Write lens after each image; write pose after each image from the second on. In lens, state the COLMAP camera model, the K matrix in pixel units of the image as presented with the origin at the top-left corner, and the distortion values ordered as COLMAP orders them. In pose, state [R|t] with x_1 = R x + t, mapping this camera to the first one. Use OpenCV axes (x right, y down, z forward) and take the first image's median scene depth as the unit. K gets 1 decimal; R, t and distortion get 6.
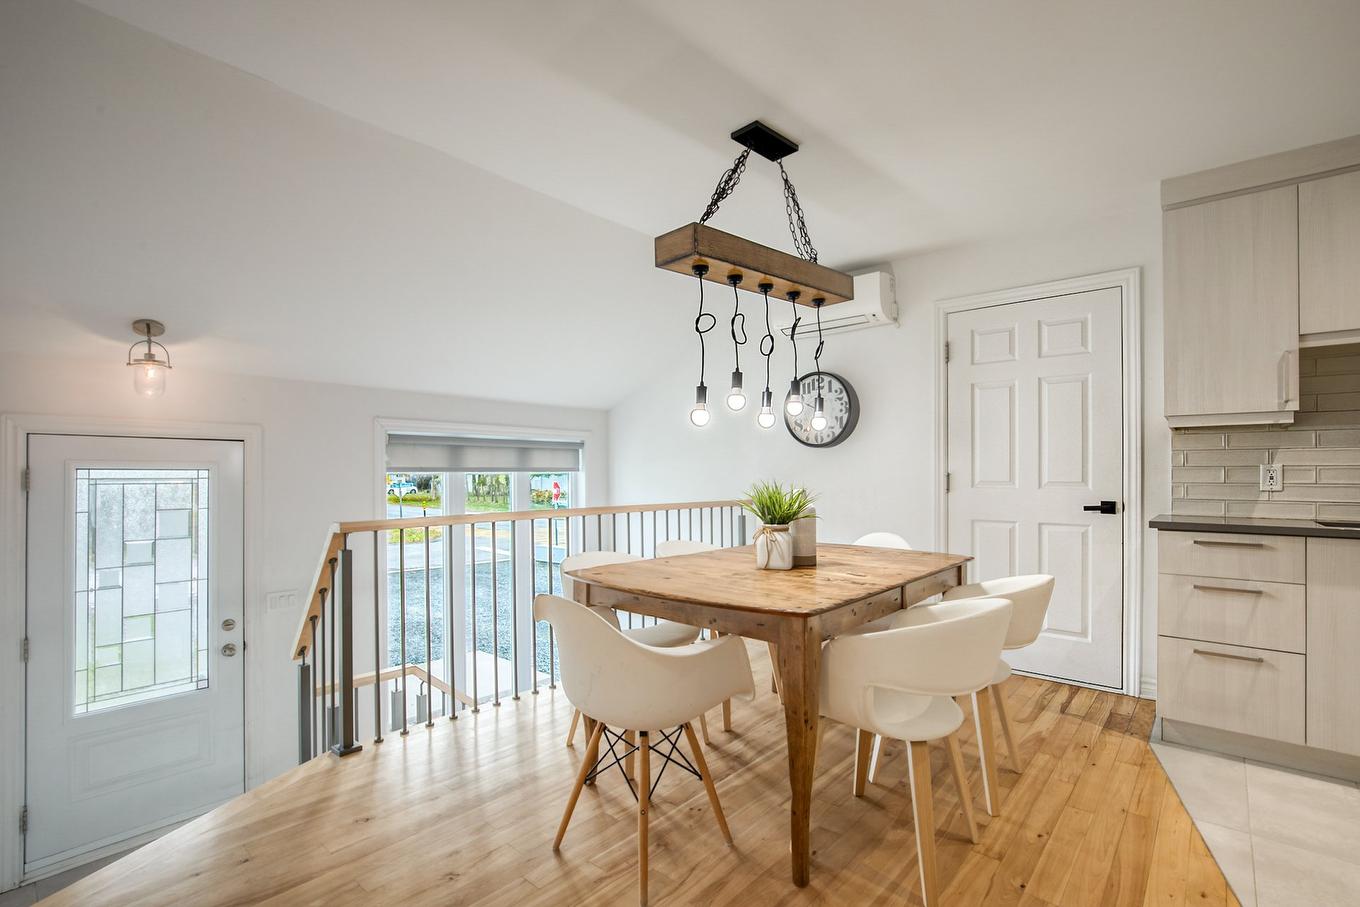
lens RADIAL K [[626.2, 0, 701.2], [0, 626.2, 474.8], [0, 0, 1]] dist [-0.020027, 0.004269]
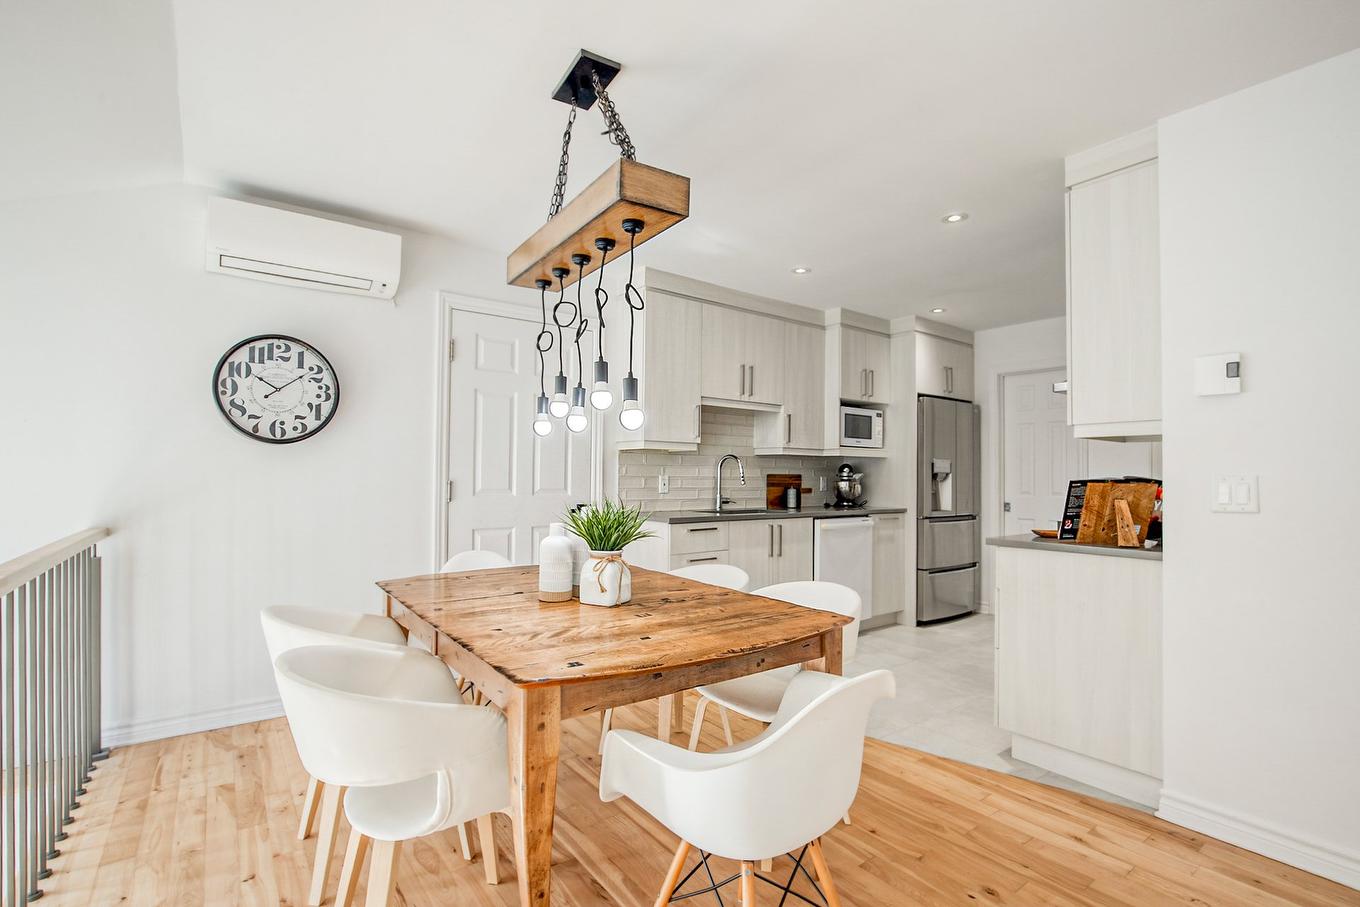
lens RADIAL K [[626.2, 0, 687.0], [0, 626.2, 468.2], [0, 0, 1]] dist [-0.020027, 0.004269]
pose [[0.219547, 0.012029, 0.975528, -0.550880], [-0.008246, 0.999911, -0.010474, -0.019097], [-0.975567, -0.005745, 0.219627, 0.584400]]
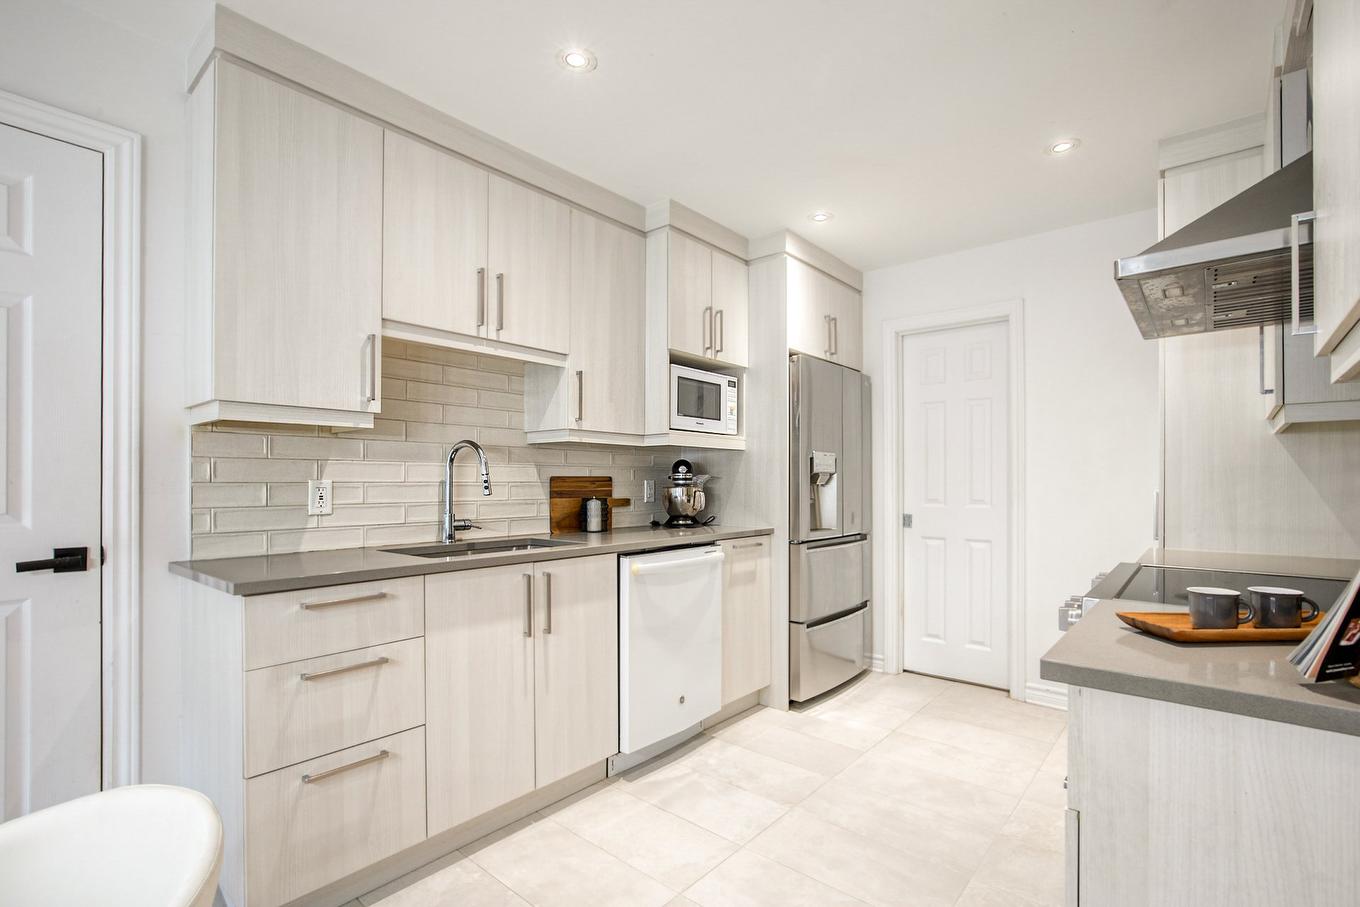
lens RADIAL K [[626.2, 0, 694.4], [0, 626.2, 475.8], [0, 0, 1]] dist [-0.020027, 0.004269]
pose [[-0.008949, 0.008487, 0.999924, 0.142174], [-0.000064, 0.999964, -0.008488, -0.015017], [-0.999960, -0.000140, -0.008948, 0.523324]]
